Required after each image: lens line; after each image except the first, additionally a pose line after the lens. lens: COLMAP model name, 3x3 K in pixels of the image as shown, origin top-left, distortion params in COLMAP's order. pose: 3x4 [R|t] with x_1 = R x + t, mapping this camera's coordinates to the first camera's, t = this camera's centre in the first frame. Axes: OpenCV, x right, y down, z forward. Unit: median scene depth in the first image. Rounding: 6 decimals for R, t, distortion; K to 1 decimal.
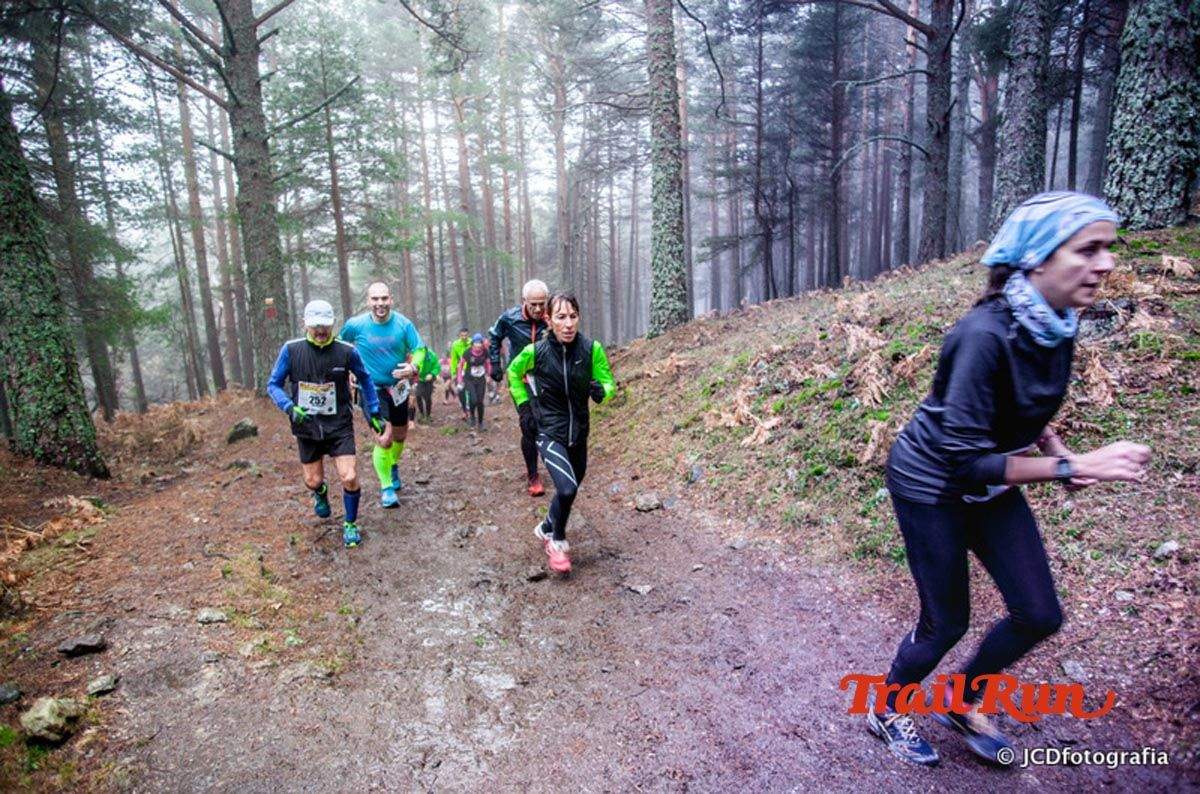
lens RADIAL K [[744.4, 0, 607.7], [0, 744.4, 404.1], [0, 0, 1]] dist [-0.094969, 0.052964]
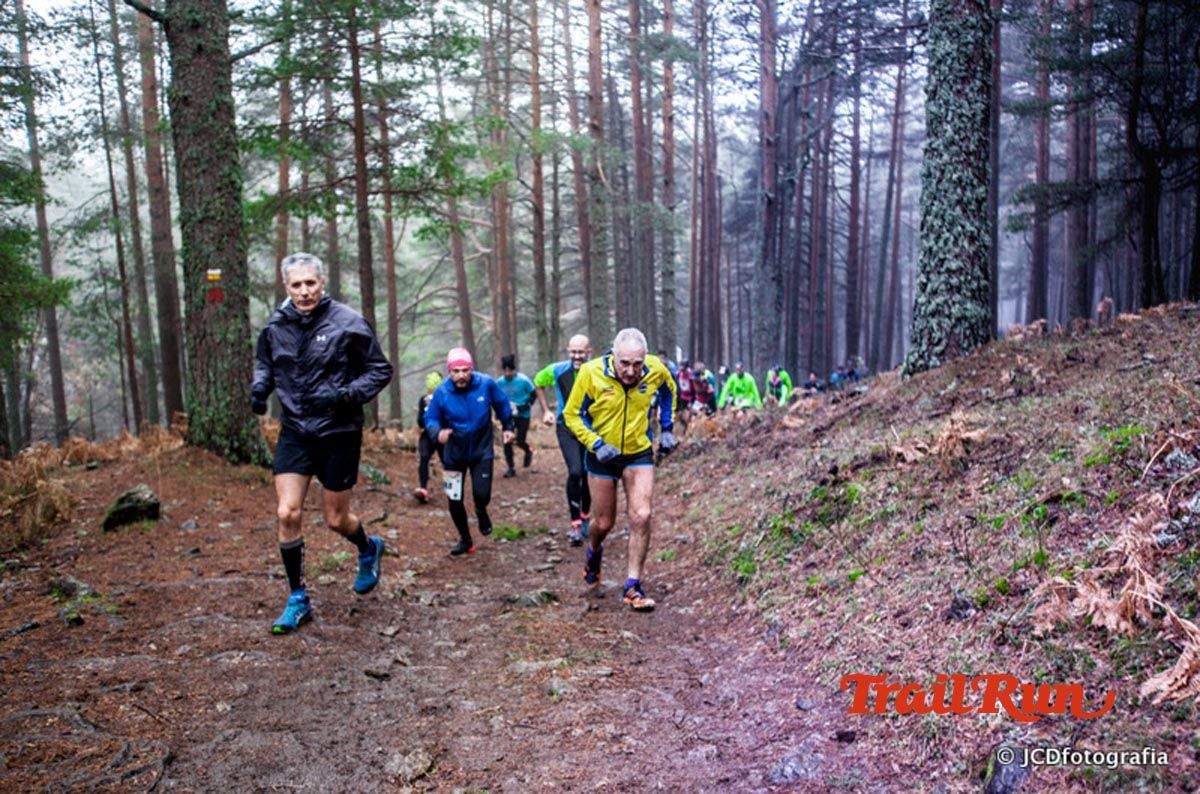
lens RADIAL K [[1226.3, 0, 600.9], [0, 1226.3, 401.3], [0, 0, 1]] dist [-0.050400, 0.134823]
pose [[0.980199, 0.047626, -0.192203, 0.017755], [-0.057343, 0.997326, -0.045307, -0.029175], [0.189531, 0.055432, 0.980309, 0.222398]]
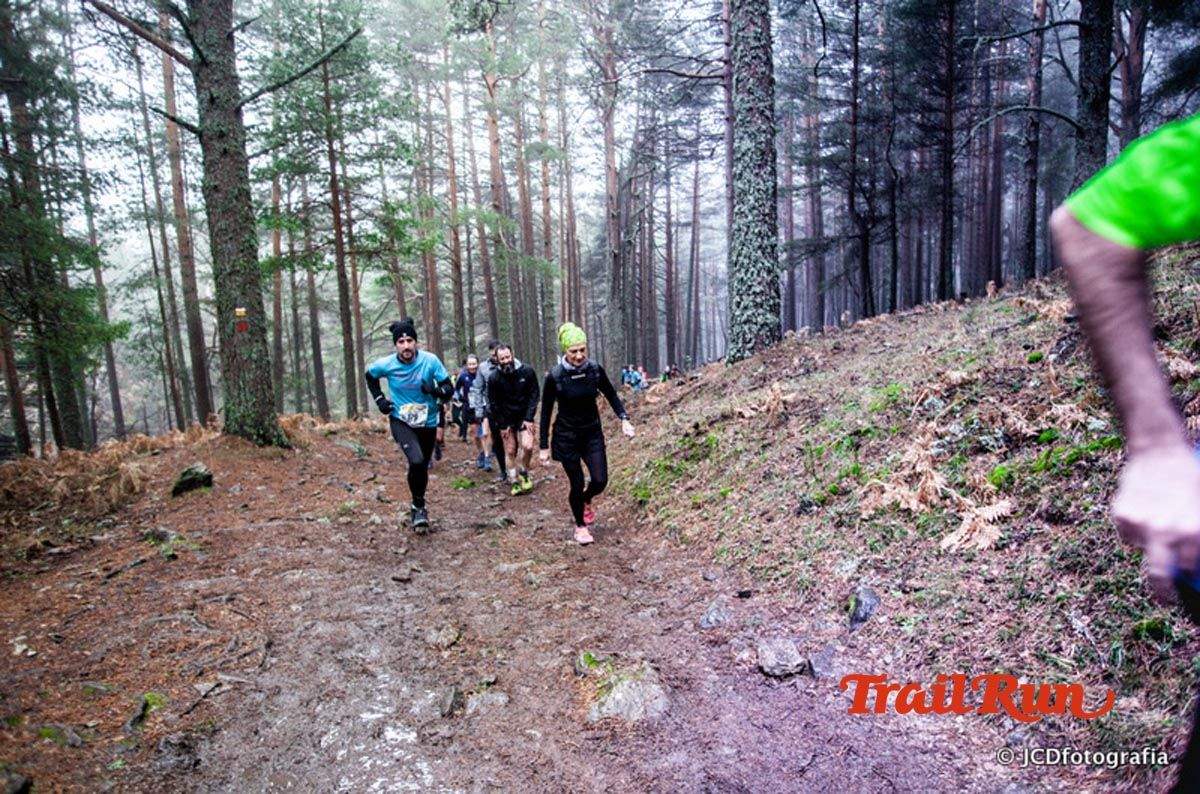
lens RADIAL K [[836.2, 0, 606.5], [0, 836.2, 404.7], [0, 0, 1]] dist [-0.092586, 0.071126]
pose [[0.997978, 0.008343, -0.063010, -0.021843], [-0.010844, 0.999163, -0.039451, -0.016384], [0.062628, 0.040055, 0.997233, 0.225881]]
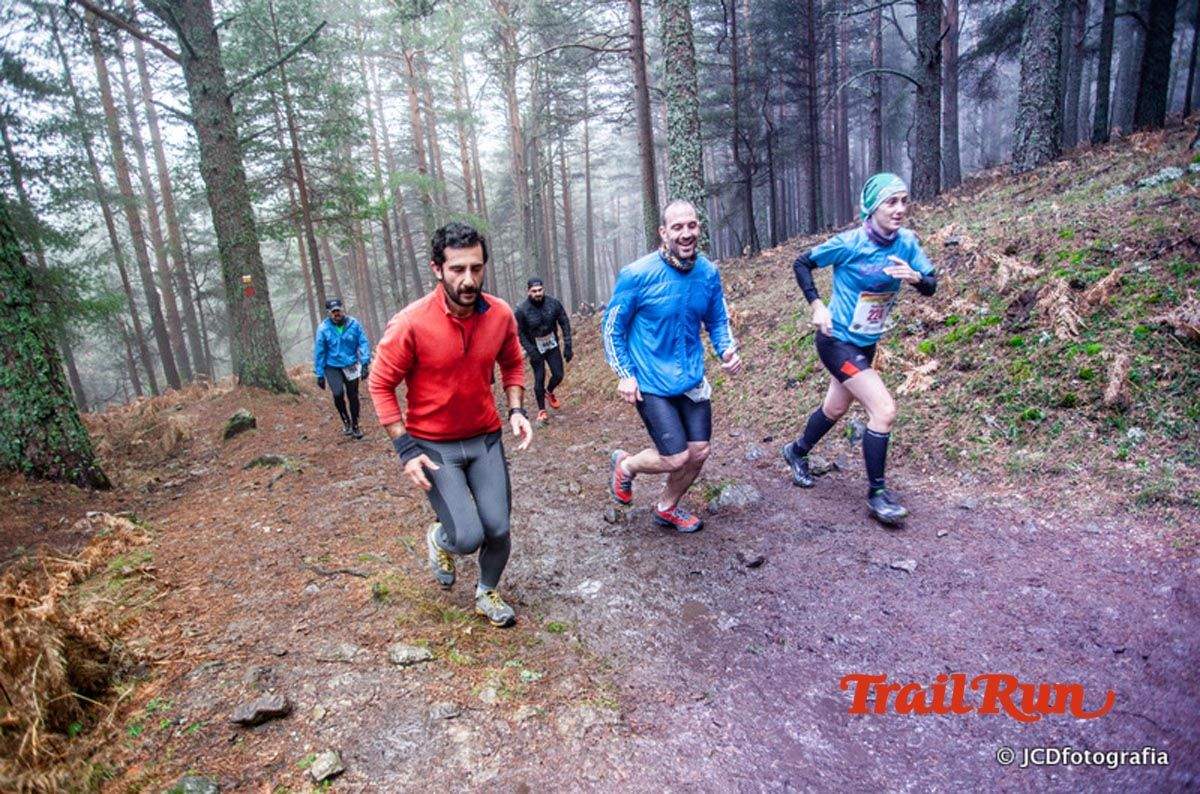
lens RADIAL K [[756.8, 0, 607.0], [0, 756.8, 406.0], [0, 0, 1]] dist [-0.096201, 0.060523]
pose [[0.995105, -0.072329, 0.067333, -0.146148], [0.068998, 0.996336, 0.050537, 0.000035], [-0.070742, -0.045644, 0.996450, 0.077026]]
